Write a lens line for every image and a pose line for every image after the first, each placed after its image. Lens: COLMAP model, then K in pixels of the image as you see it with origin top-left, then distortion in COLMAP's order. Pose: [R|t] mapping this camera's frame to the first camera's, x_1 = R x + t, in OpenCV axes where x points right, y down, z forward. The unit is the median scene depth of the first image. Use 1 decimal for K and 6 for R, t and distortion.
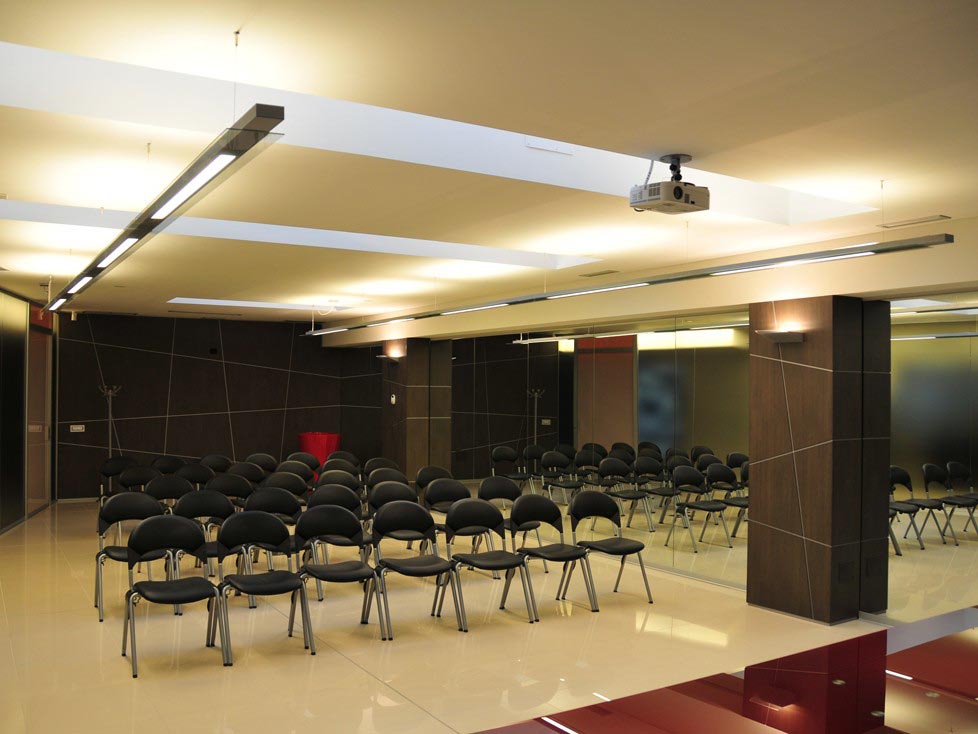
lens RADIAL K [[901.8, 0, 489.0], [0, 901.8, 367.0], [0, 0, 1]] dist [-0.088715, -0.004108]
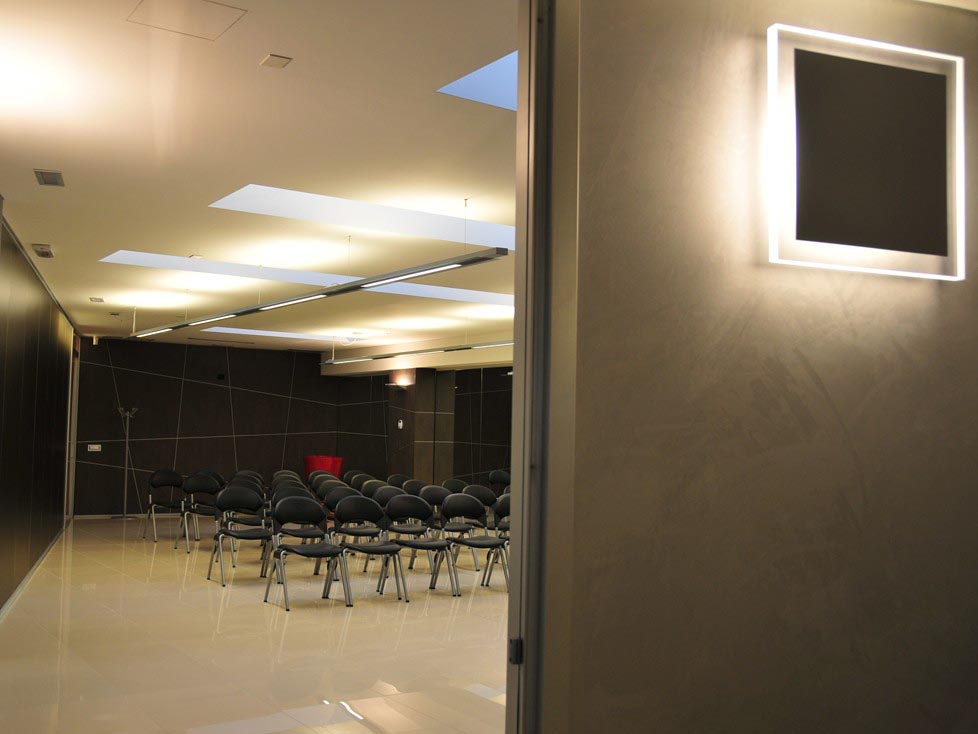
lens RADIAL K [[938.2, 0, 489.0], [0, 938.2, 367.0], [0, 0, 1]] dist [0.000956, 0.000548]
pose [[0.999207, 0.018732, 0.035148, -0.041460], [-0.017458, 0.999191, -0.036228, 0.006097], [-0.035798, 0.035586, 0.998725, -0.133826]]
